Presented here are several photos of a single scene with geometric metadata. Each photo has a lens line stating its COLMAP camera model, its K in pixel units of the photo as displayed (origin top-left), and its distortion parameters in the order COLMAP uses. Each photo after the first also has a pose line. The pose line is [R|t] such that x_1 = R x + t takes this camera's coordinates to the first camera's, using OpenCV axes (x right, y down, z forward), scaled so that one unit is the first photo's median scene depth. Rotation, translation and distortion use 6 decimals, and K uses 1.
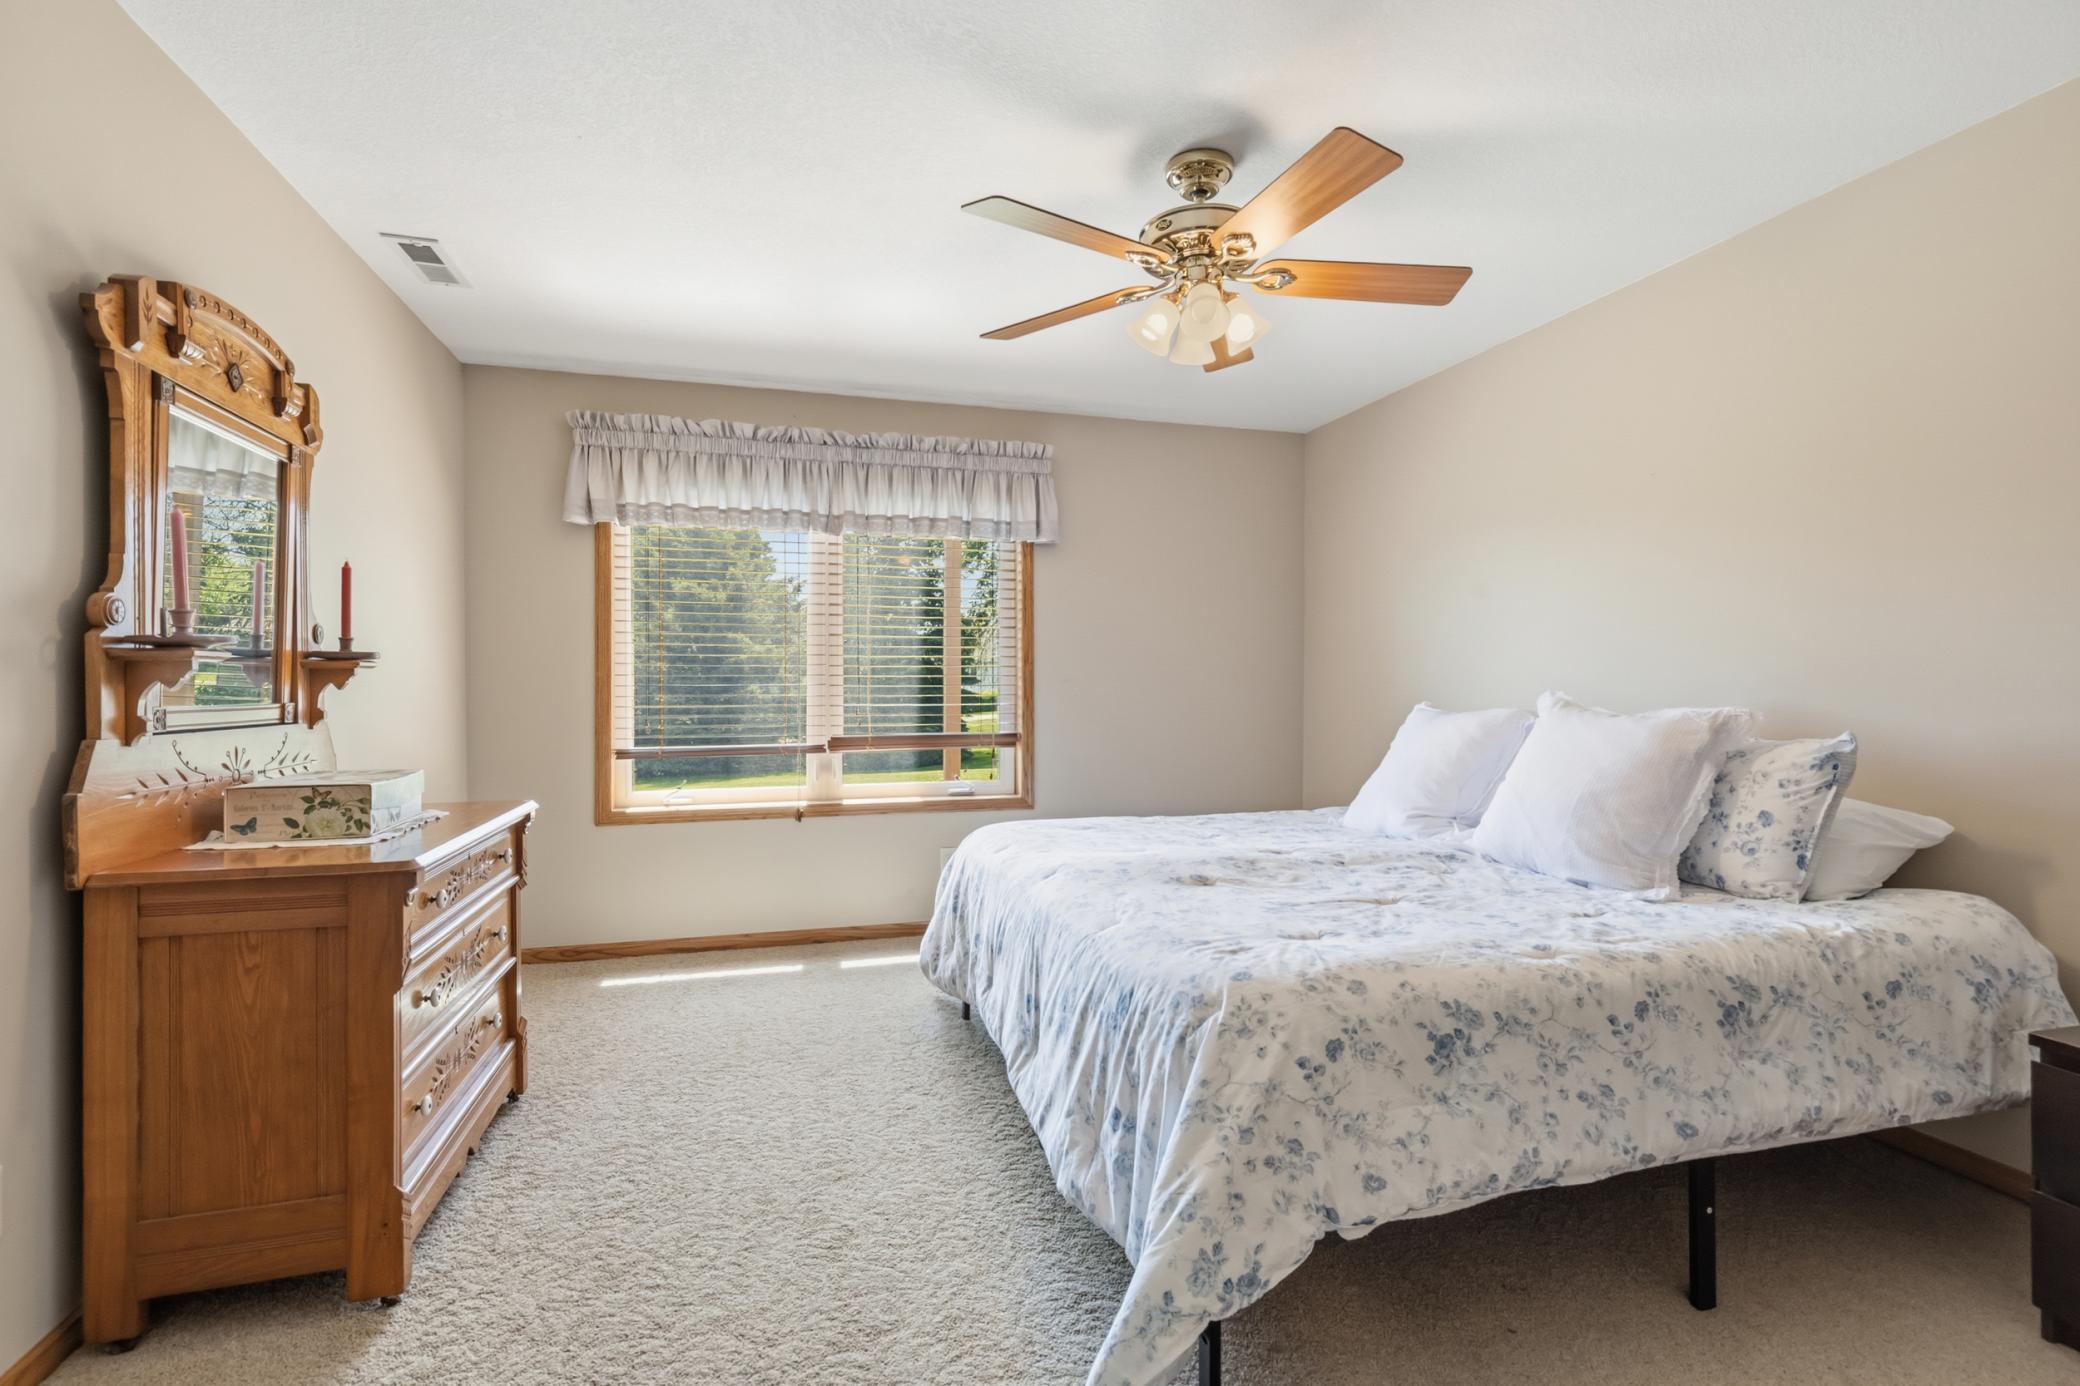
lens RADIAL K [[945.2, 0, 1037.0], [0, 945.2, 690.1], [0, 0, 1]] dist [0.002380, 0.000239]
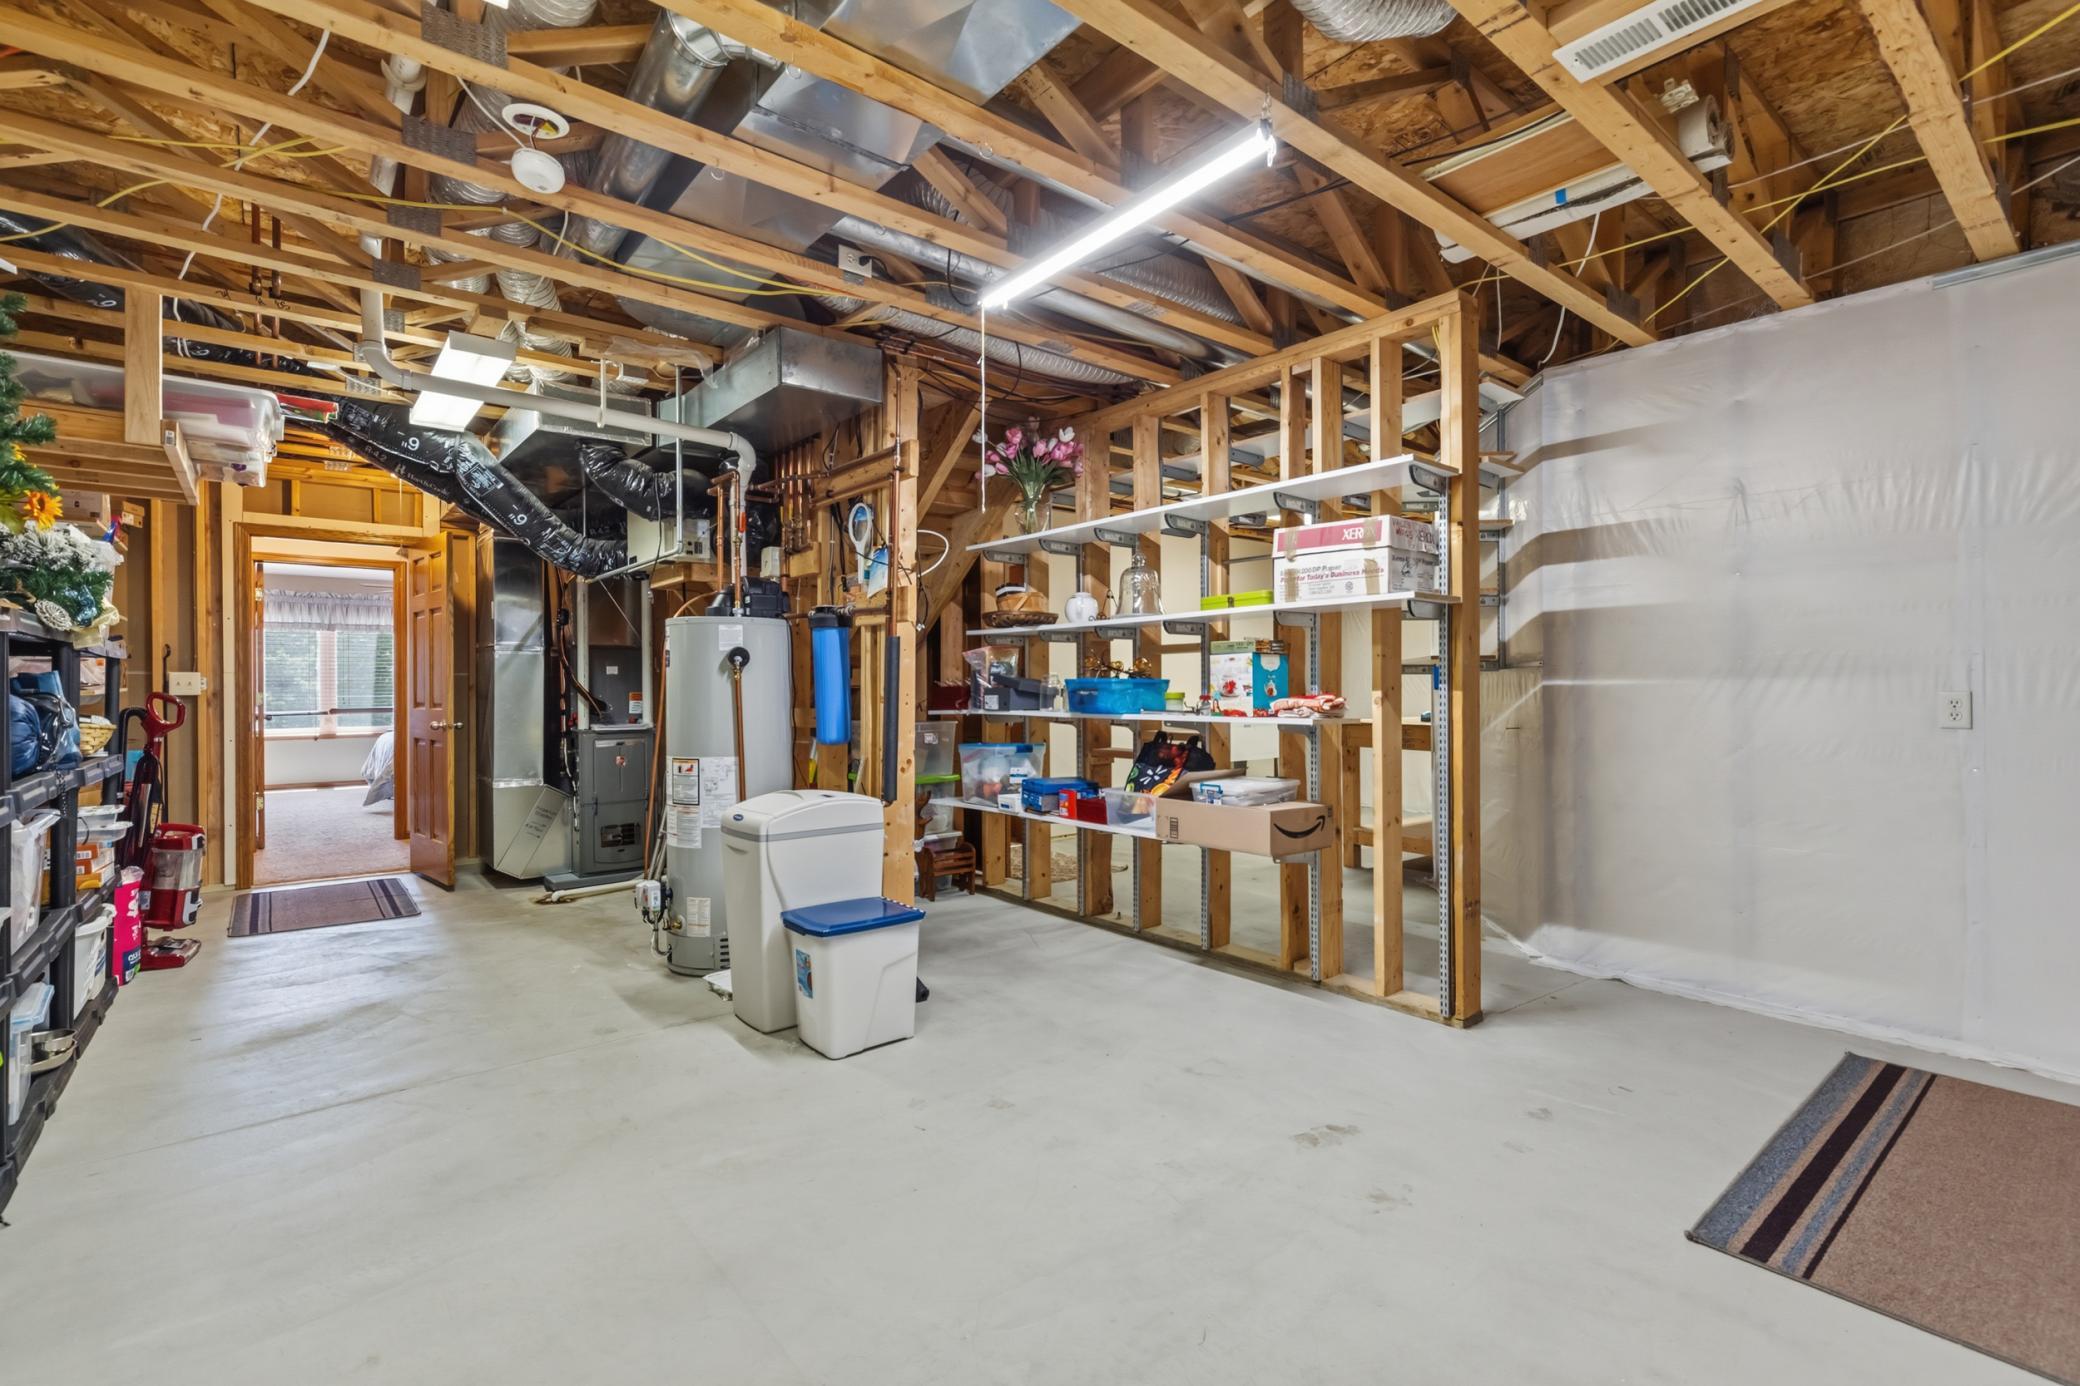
lens RADIAL K [[945.2, 0, 1043.2], [0, 945.2, 689.7], [0, 0, 1]] dist [0.002380, 0.000239]
pose [[0.917001, -0.001815, 0.398882, 0.557631], [0.002121, 0.999998, -0.000327, 0.003542], [-0.398880, 0.001146, 0.917002, -2.237634]]
